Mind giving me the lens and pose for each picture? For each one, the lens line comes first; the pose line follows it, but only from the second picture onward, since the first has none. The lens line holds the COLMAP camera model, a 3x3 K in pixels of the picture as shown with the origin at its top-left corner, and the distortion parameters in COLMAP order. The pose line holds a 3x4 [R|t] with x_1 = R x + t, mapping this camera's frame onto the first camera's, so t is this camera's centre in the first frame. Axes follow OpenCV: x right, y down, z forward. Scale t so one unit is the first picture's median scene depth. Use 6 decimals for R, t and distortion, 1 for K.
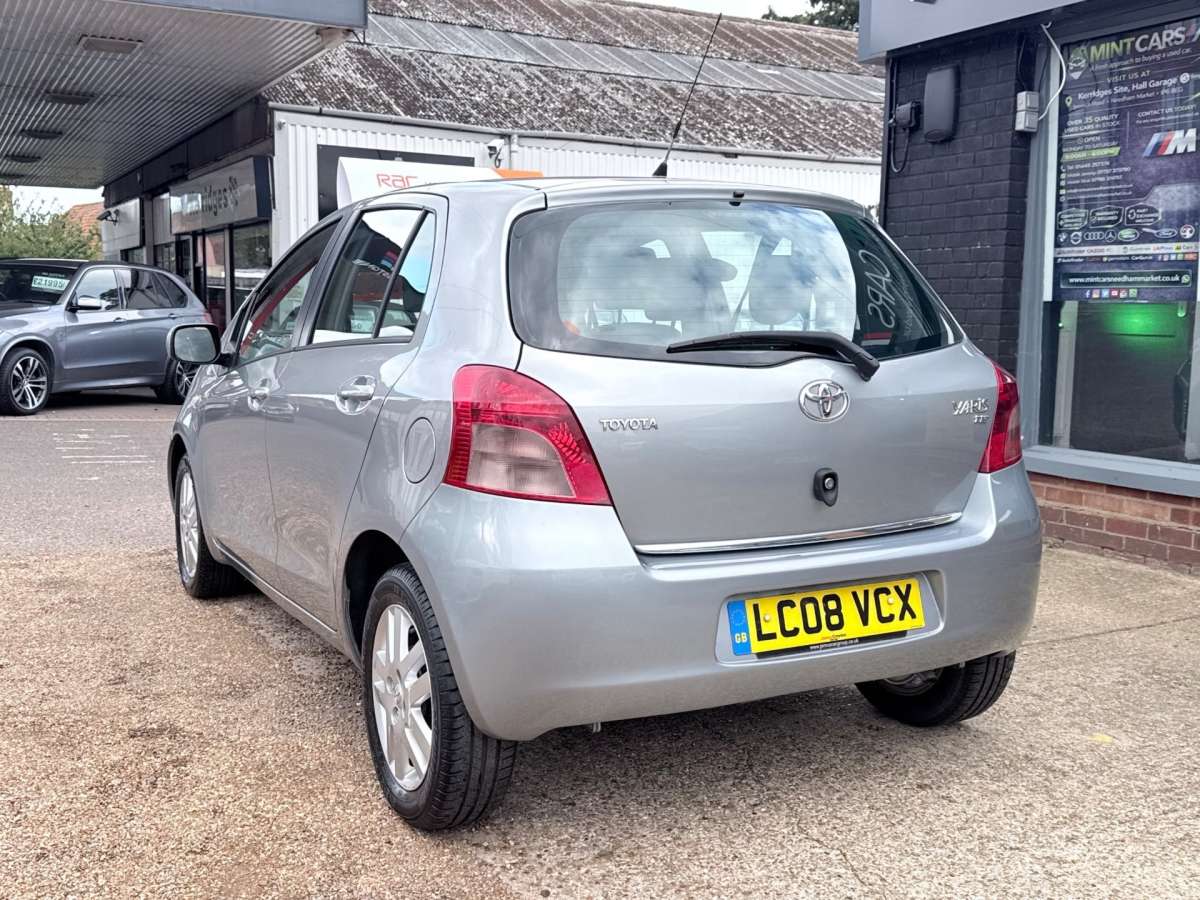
lens RADIAL K [[1272.8, 0, 610.5], [0, 1272.8, 443.5], [0, 0, 1]] dist [0.046459, 0.000000]
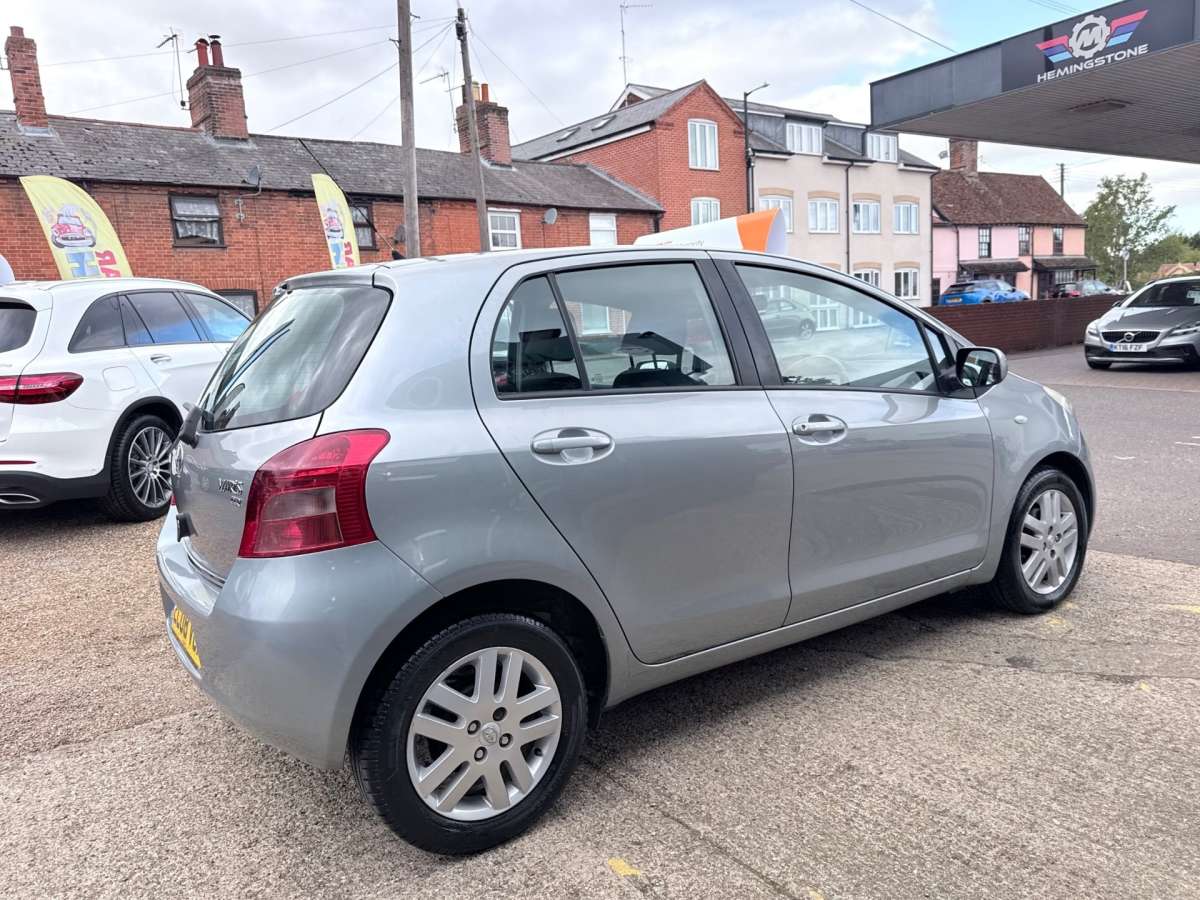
lens RADIAL K [[872.7, 0, 593.2], [0, 872.7, 450.4], [0, 0, 1]] dist [0.049262, -0.058305]
pose [[0.092318, 0.119868, -0.988488, 0.558734], [-0.042278, 0.992304, 0.116382, -0.084743], [0.994832, 0.031048, 0.096675, 0.685465]]
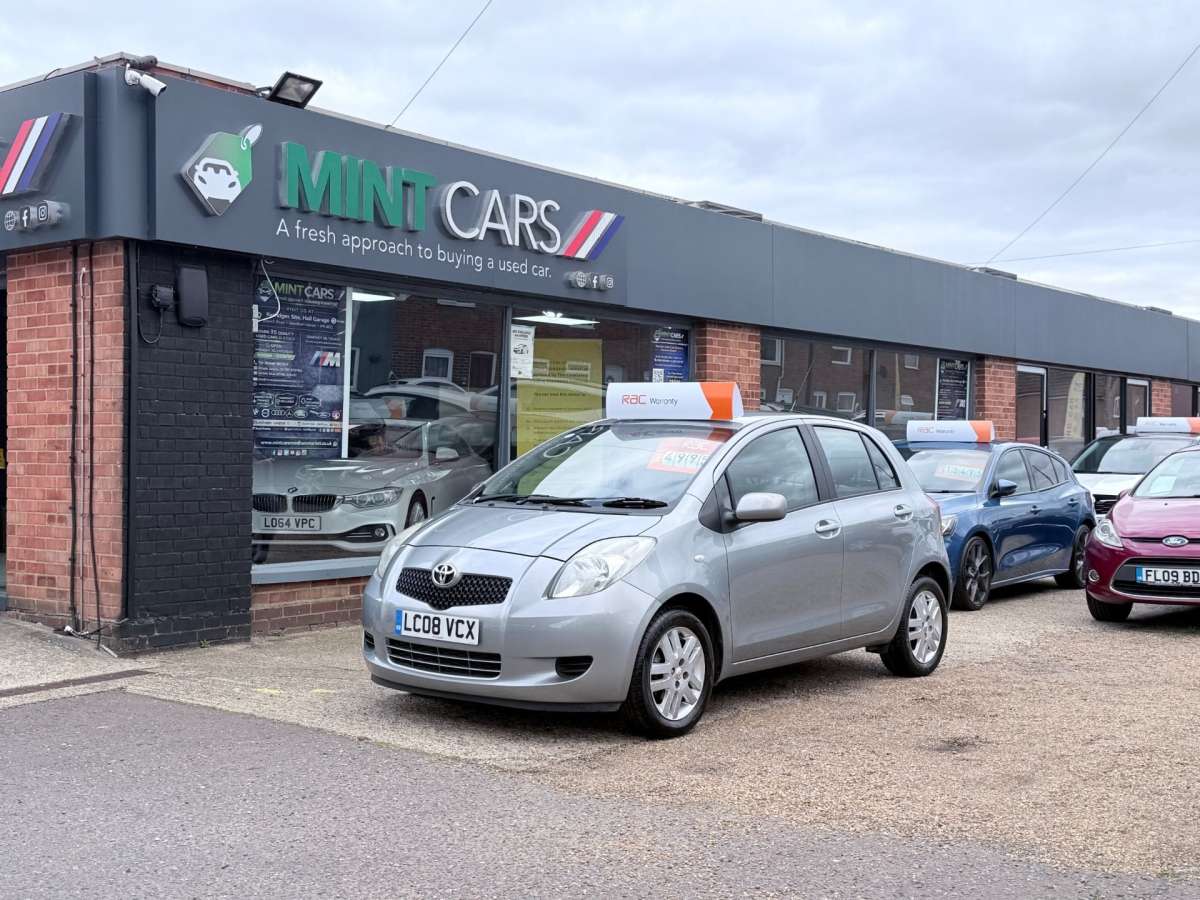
lens RADIAL K [[1400.7, 0, 603.3], [0, 1400.7, 453.1], [0, 0, 1]] dist [0.132225, 0.000000]
pose [[-0.383923, -0.016957, 0.923209, -1.361571], [0.084322, 0.995010, 0.053341, -0.190565], [-0.919507, 0.098326, -0.380578, 1.422291]]
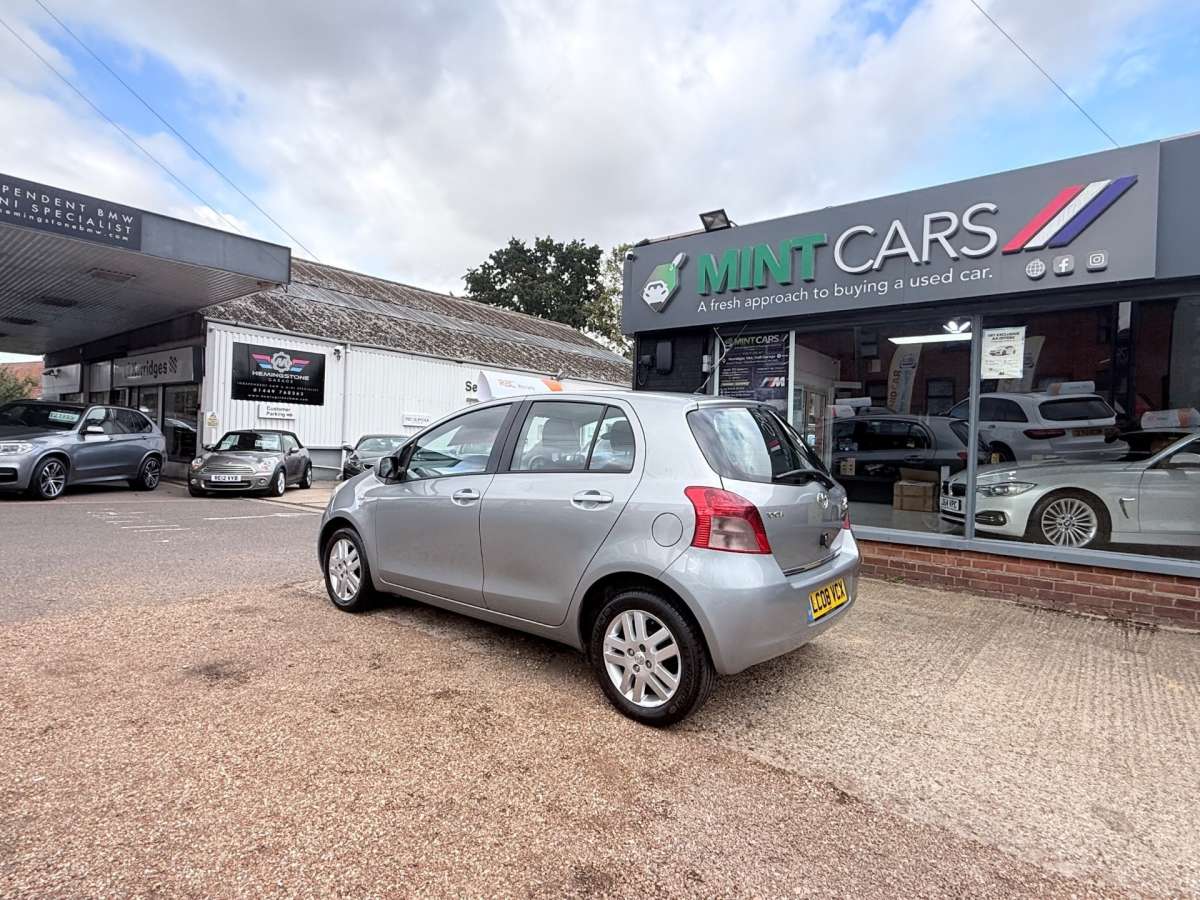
lens RADIAL K [[627.1, 0, 604.9], [0, 627.1, 448.4], [0, 0, 1]] dist [-0.001430, 0.000634]
pose [[0.920813, 0.015432, 0.389699, -0.316949], [0.018542, 0.996355, -0.083268, -0.021099], [-0.389563, 0.083899, 0.917170, 0.069064]]
